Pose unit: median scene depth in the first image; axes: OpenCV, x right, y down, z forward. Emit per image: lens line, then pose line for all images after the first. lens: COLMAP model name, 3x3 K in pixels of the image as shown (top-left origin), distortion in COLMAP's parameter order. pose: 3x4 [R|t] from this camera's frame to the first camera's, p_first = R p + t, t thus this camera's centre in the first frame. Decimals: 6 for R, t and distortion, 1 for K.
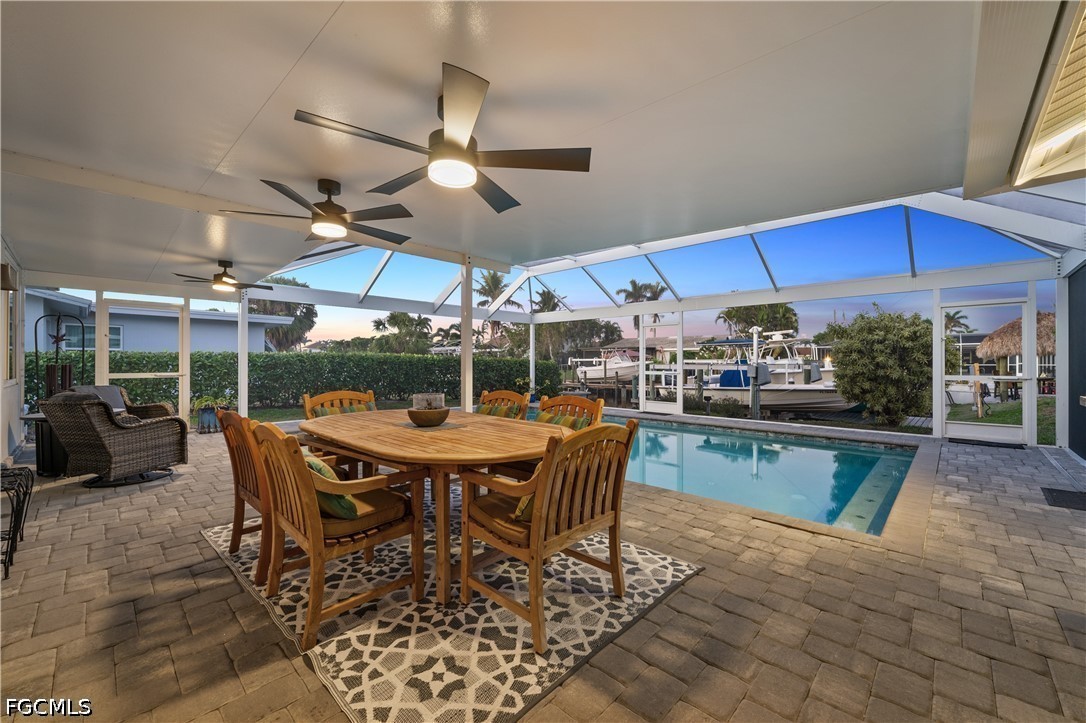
lens RADIAL K [[435.0, 0, 546.2], [0, 435.0, 362.4], [0, 0, 1]] dist [0.002278, -0.000086]
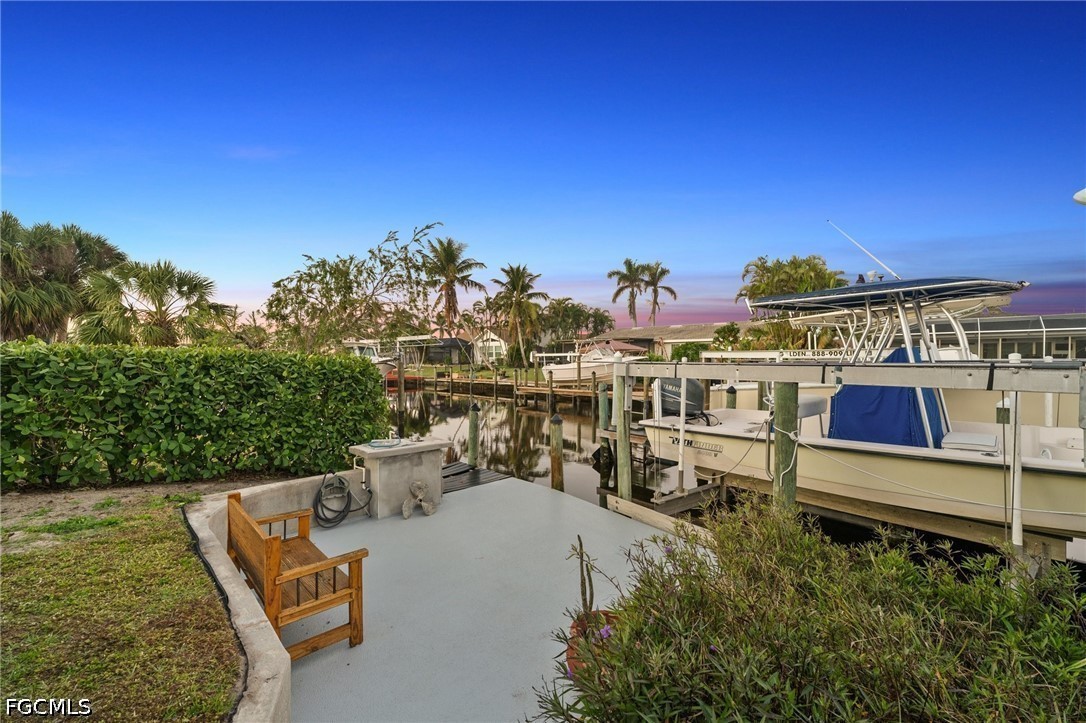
lens RADIAL K [[435.0, 0, 538.0], [0, 435.0, 367.1], [0, 0, 1]] dist [0.002278, -0.000086]
pose [[0.999789, -0.003612, -0.020235, 0.065923], [0.004024, 0.999784, 0.020379, -0.000302], [0.020157, -0.020456, 0.999588, 0.235739]]
